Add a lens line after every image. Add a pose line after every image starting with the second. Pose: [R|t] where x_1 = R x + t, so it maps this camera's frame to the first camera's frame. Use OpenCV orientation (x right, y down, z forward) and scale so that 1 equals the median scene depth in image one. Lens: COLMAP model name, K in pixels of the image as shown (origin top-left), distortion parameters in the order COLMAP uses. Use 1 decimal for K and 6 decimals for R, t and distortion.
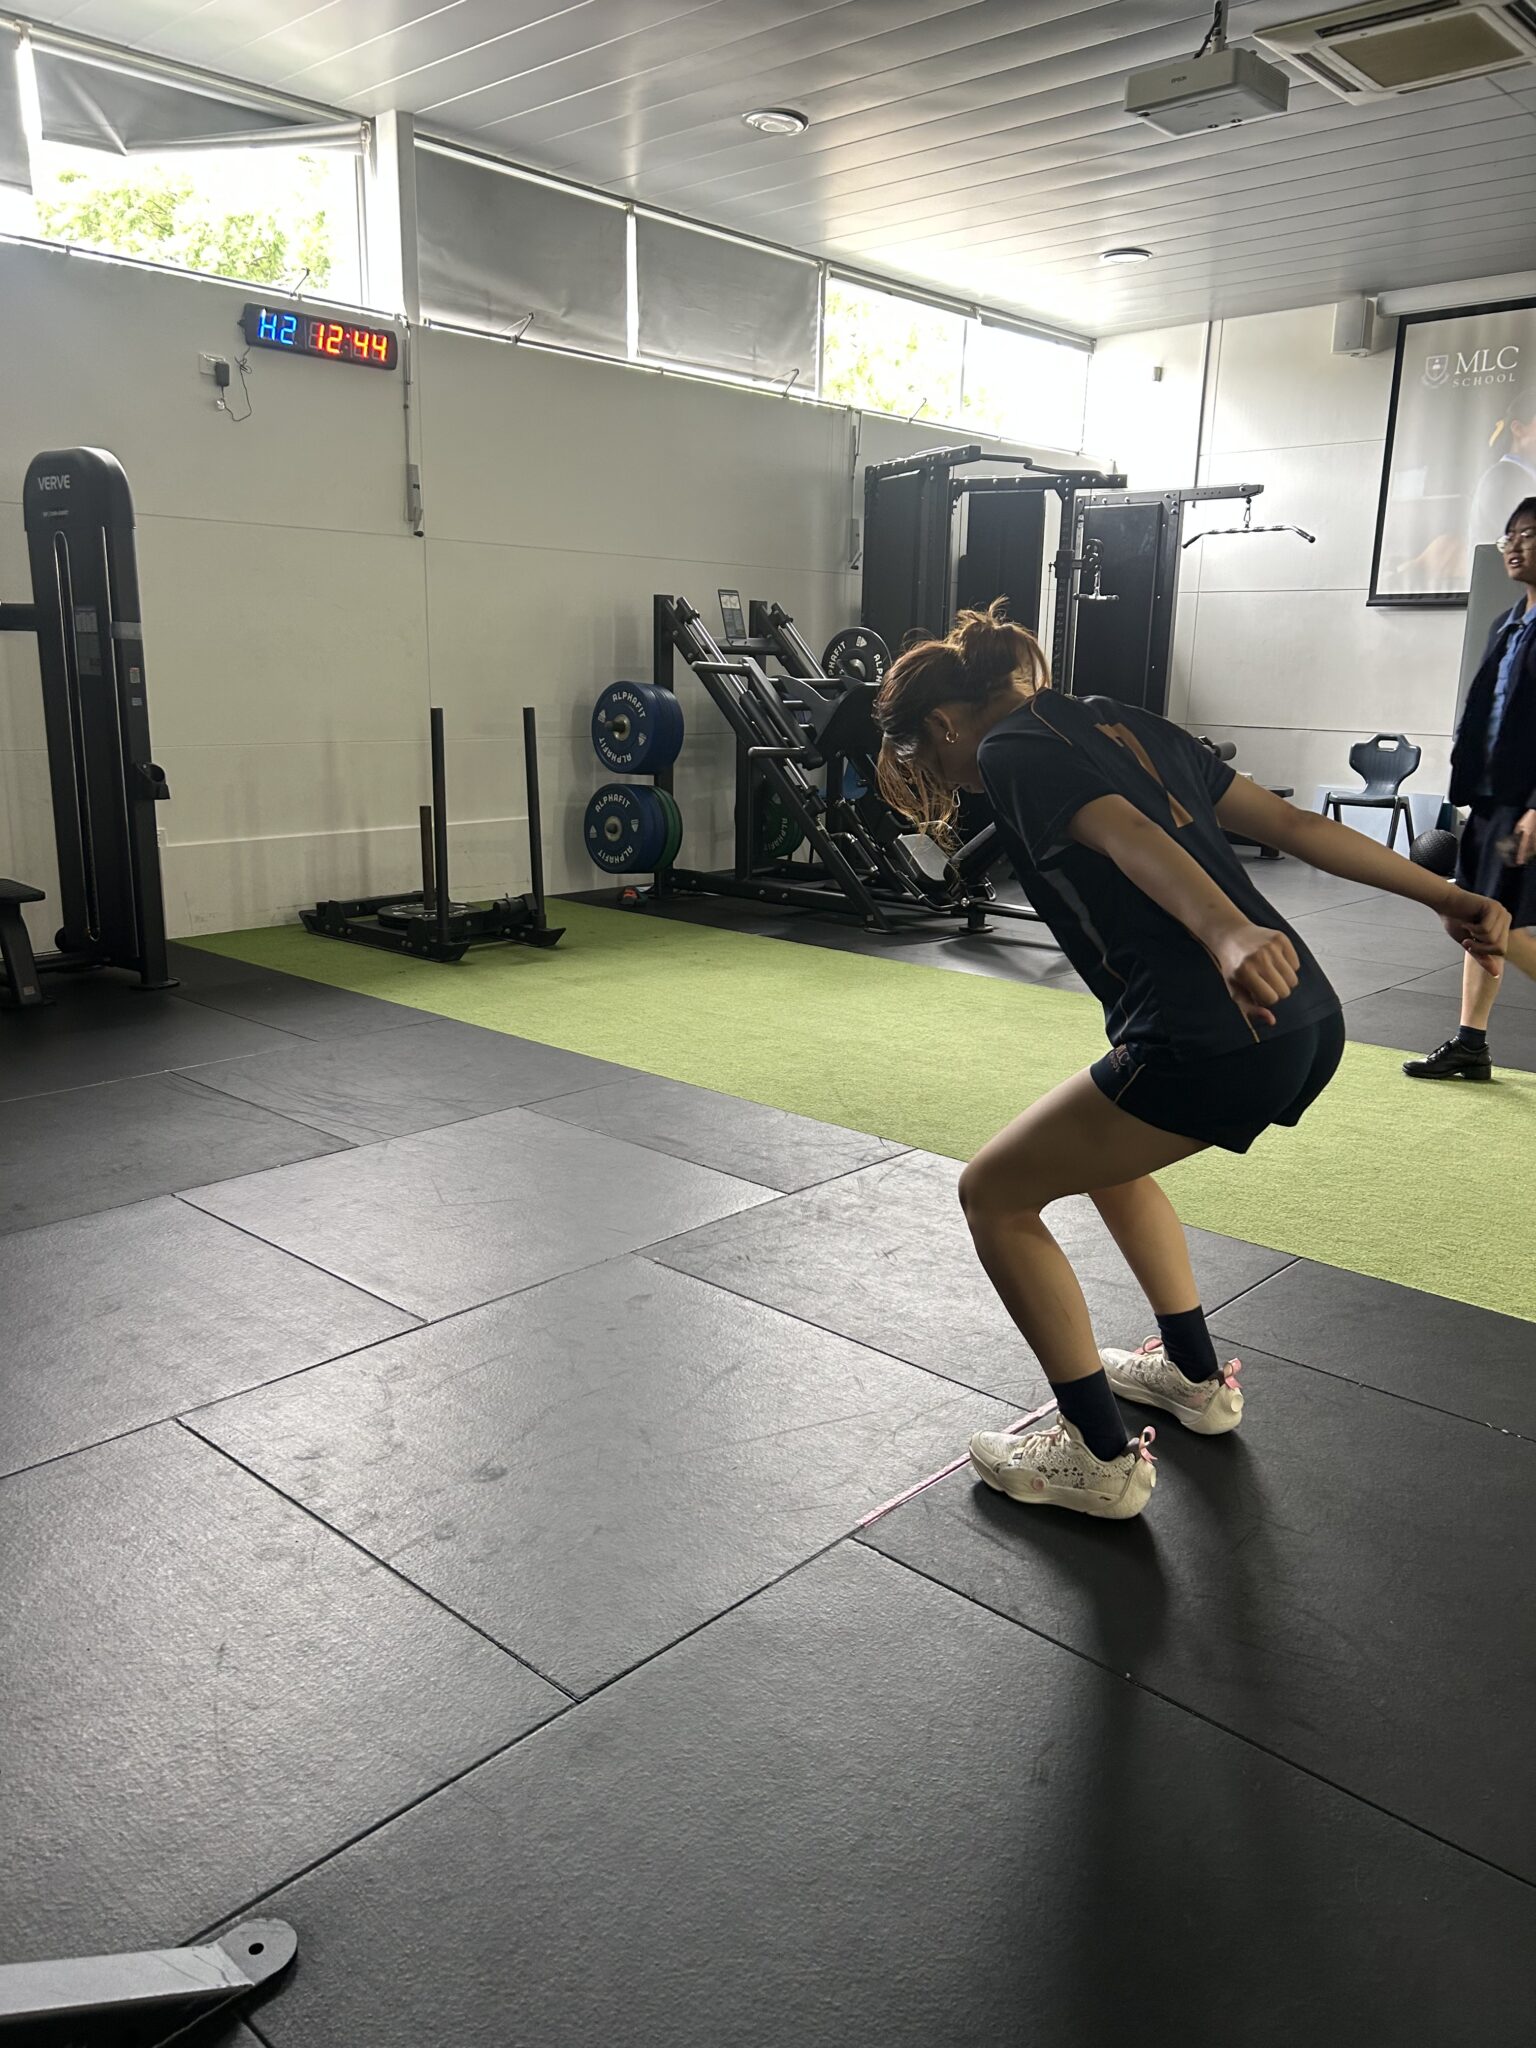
lens RADIAL K [[1536.9, 0, 768.0], [0, 1536.9, 1024.0], [0, 0, 1]] dist [0.013050, -0.041760]
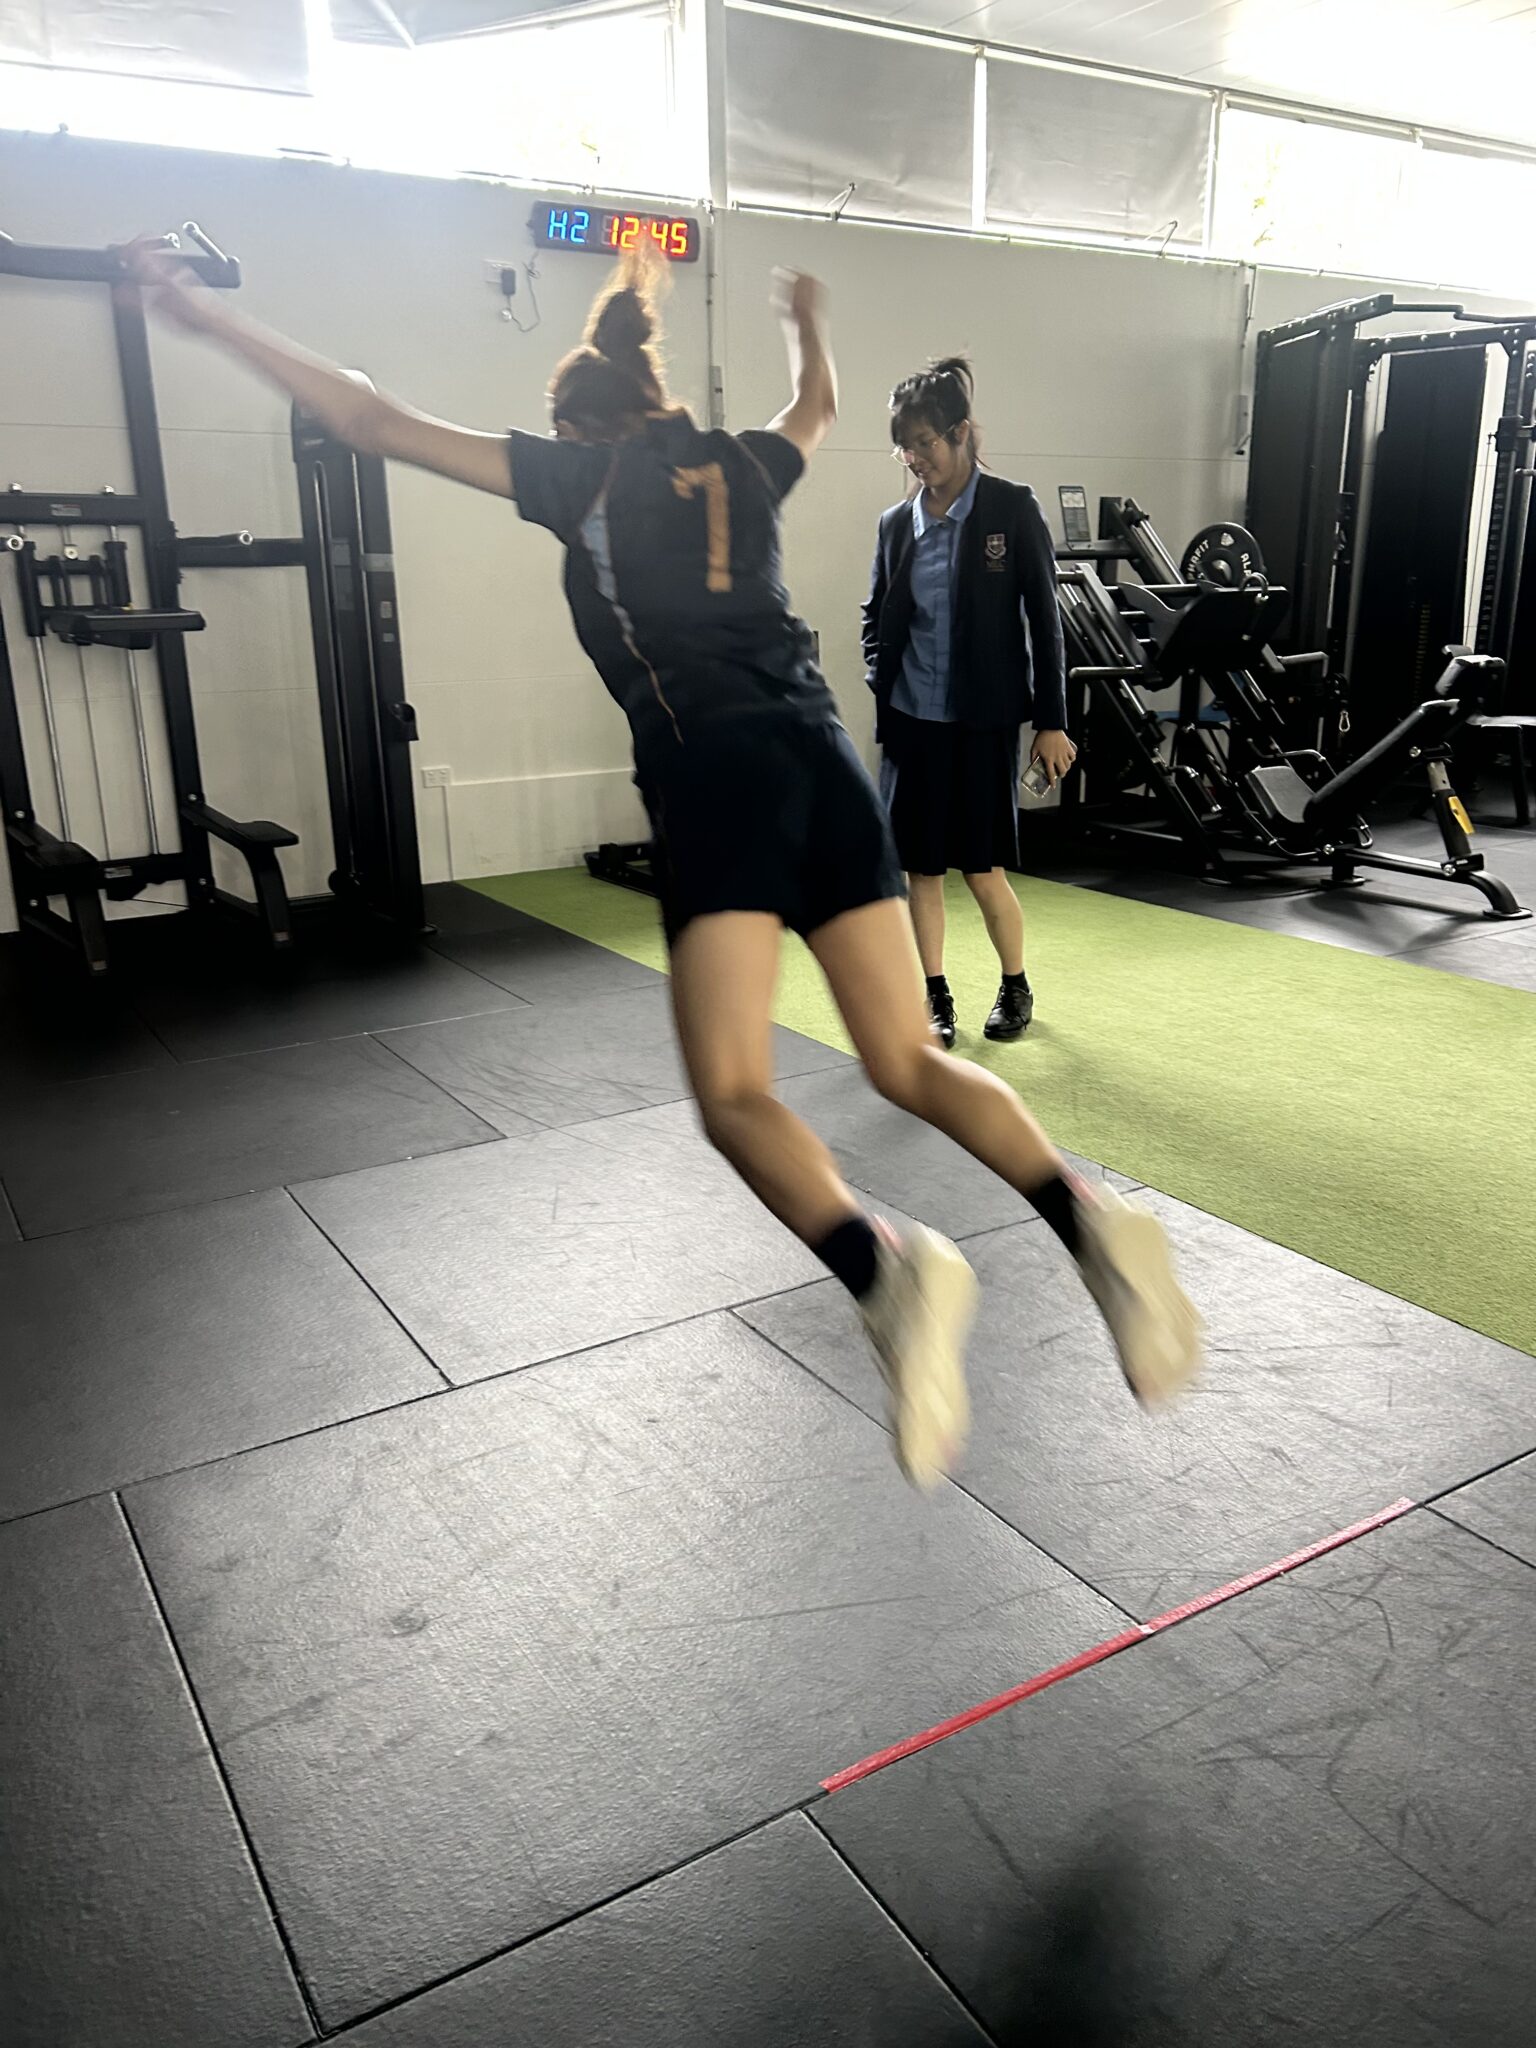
lens RADIAL K [[1530.3, 0, 758.3], [0, 1530.3, 1038.9], [0, 0, 1]] dist [-0.008060, -0.006051]
pose [[0.957954, 0.049790, -0.282567, 0.068685], [-0.030640, 0.996949, 0.071792, -0.025731], [0.285280, -0.060116, 0.956557, 0.099794]]
